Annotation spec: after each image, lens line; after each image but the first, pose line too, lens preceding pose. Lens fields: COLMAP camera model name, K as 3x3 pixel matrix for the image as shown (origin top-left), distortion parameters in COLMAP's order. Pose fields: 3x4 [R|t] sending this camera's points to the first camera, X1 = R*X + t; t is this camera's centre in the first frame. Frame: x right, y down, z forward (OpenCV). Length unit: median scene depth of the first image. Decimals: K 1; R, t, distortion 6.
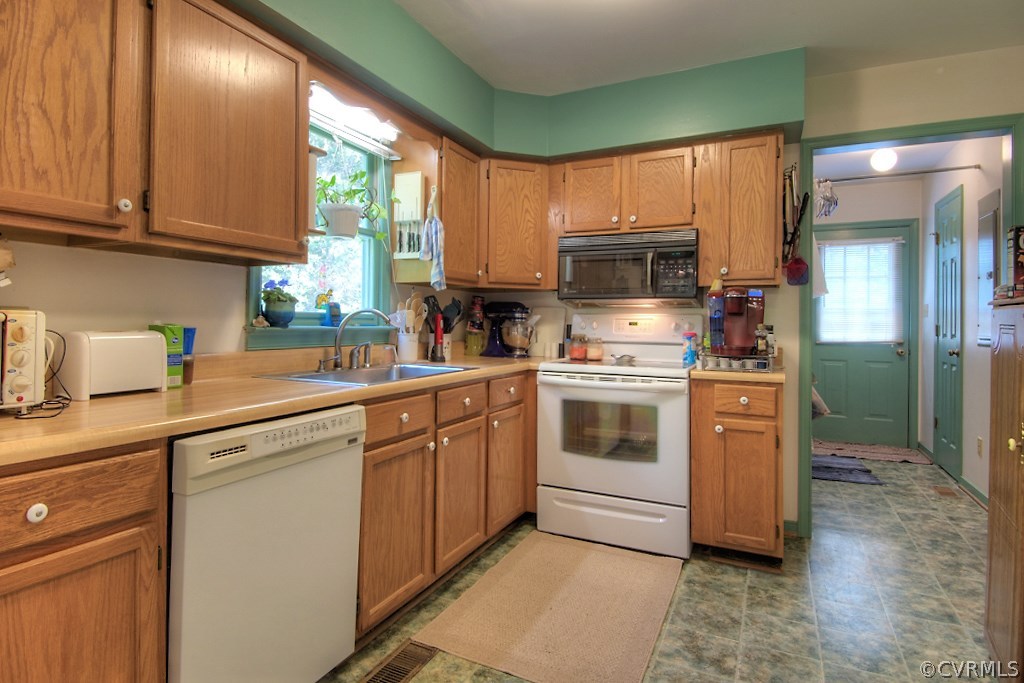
lens RADIAL K [[542.2, 0, 509.6], [0, 542.2, 315.1], [0, 0, 1]] dist [0.048866, -0.042539]
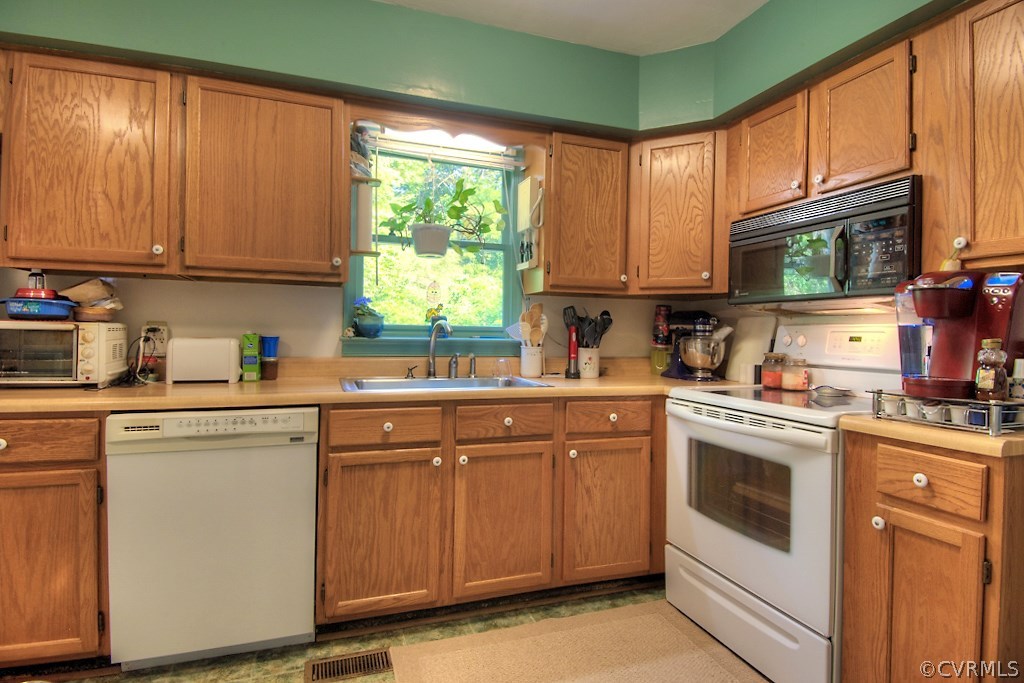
lens RADIAL K [[536.9, 0, 512.9], [0, 536.9, 330.3], [0, 0, 1]] dist [0.044487, -0.043653]
pose [[0.720381, -0.003075, -0.693572, 0.578025], [0.001571, 0.999995, -0.002802, 0.010039], [0.693577, 0.000929, 0.720382, 0.377328]]
